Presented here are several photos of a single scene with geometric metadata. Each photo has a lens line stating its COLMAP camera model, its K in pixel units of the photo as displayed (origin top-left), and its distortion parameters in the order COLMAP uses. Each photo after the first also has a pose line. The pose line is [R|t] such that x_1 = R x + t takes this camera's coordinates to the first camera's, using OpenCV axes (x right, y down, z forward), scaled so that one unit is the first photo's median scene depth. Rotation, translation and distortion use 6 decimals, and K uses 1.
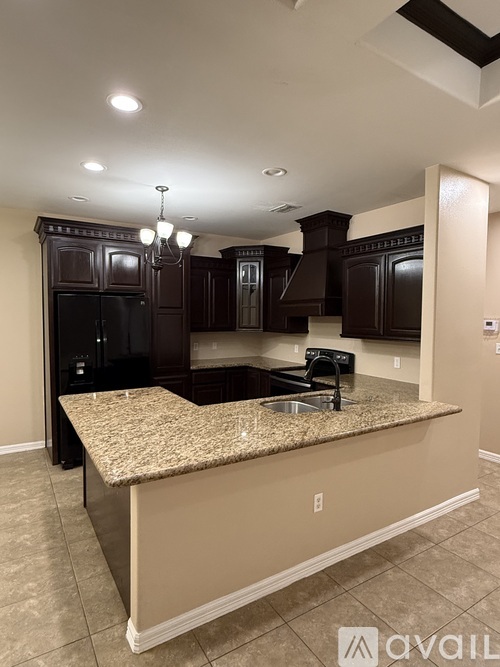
lens RADIAL K [[387.8, 0, 247.0], [0, 387.8, 335.4], [0, 0, 1]] dist [-0.003996, -0.000938]
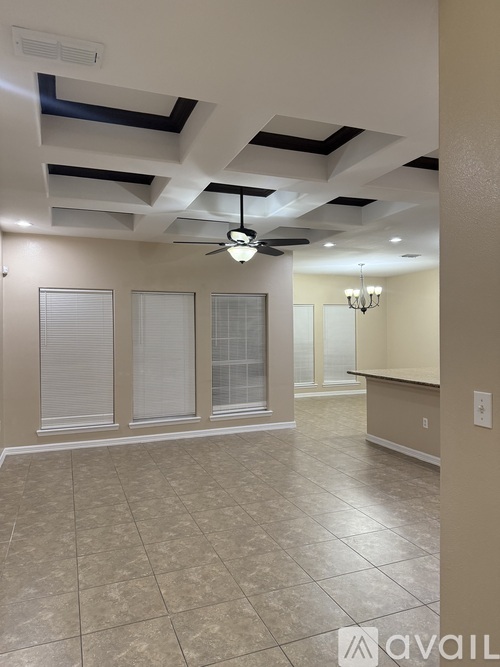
lens RADIAL K [[466.1, 0, 253.4], [0, 466.1, 336.2], [0, 0, 1]] dist [0.019721, -0.024087]
pose [[-0.172934, 0.007173, -0.984907, 2.698215], [-0.048472, 0.998700, 0.015784, 0.023378], [0.983740, 0.050470, -0.172362, 0.593865]]
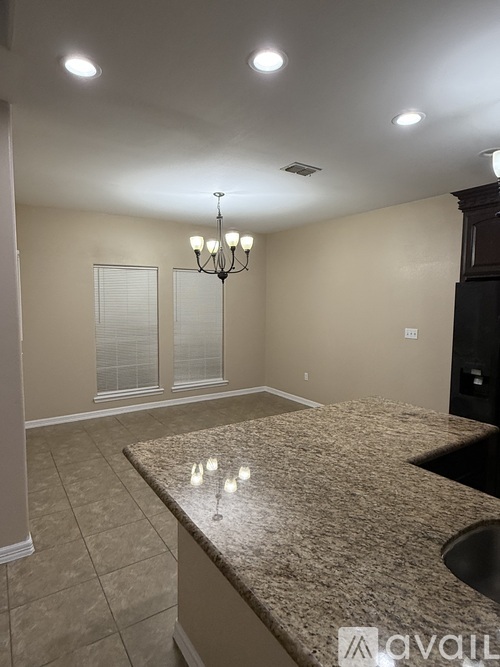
lens RADIAL K [[387.8, 0, 250.4], [0, 387.8, 331.6], [0, 0, 1]] dist [-0.003996, -0.000938]
pose [[0.033513, 0.071475, -0.996879, 0.551445], [-0.065879, 0.995428, 0.069156, -0.050657], [0.997265, 0.063356, 0.038069, 0.901421]]
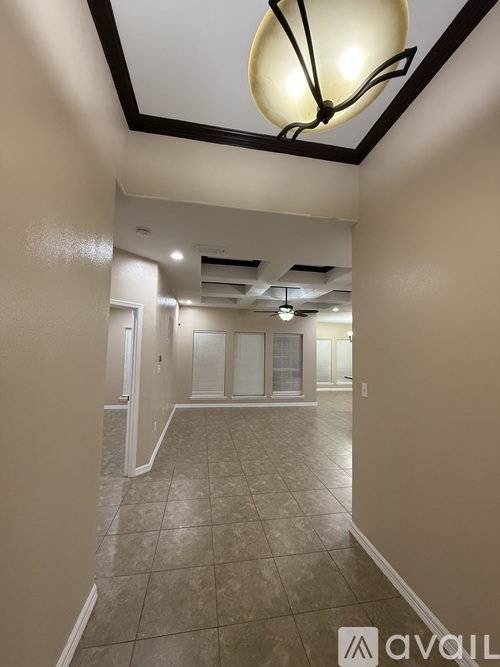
lens RADIAL K [[250.2, 0, 245.5], [0, 250.2, 338.8], [0, 0, 1]] dist [-0.002140, -0.000014]
pose [[-0.375702, -0.060688, -0.924751, 2.815211], [-0.075277, 0.996555, -0.034817, 0.014936], [0.923678, 0.056532, -0.378976, 0.650083]]
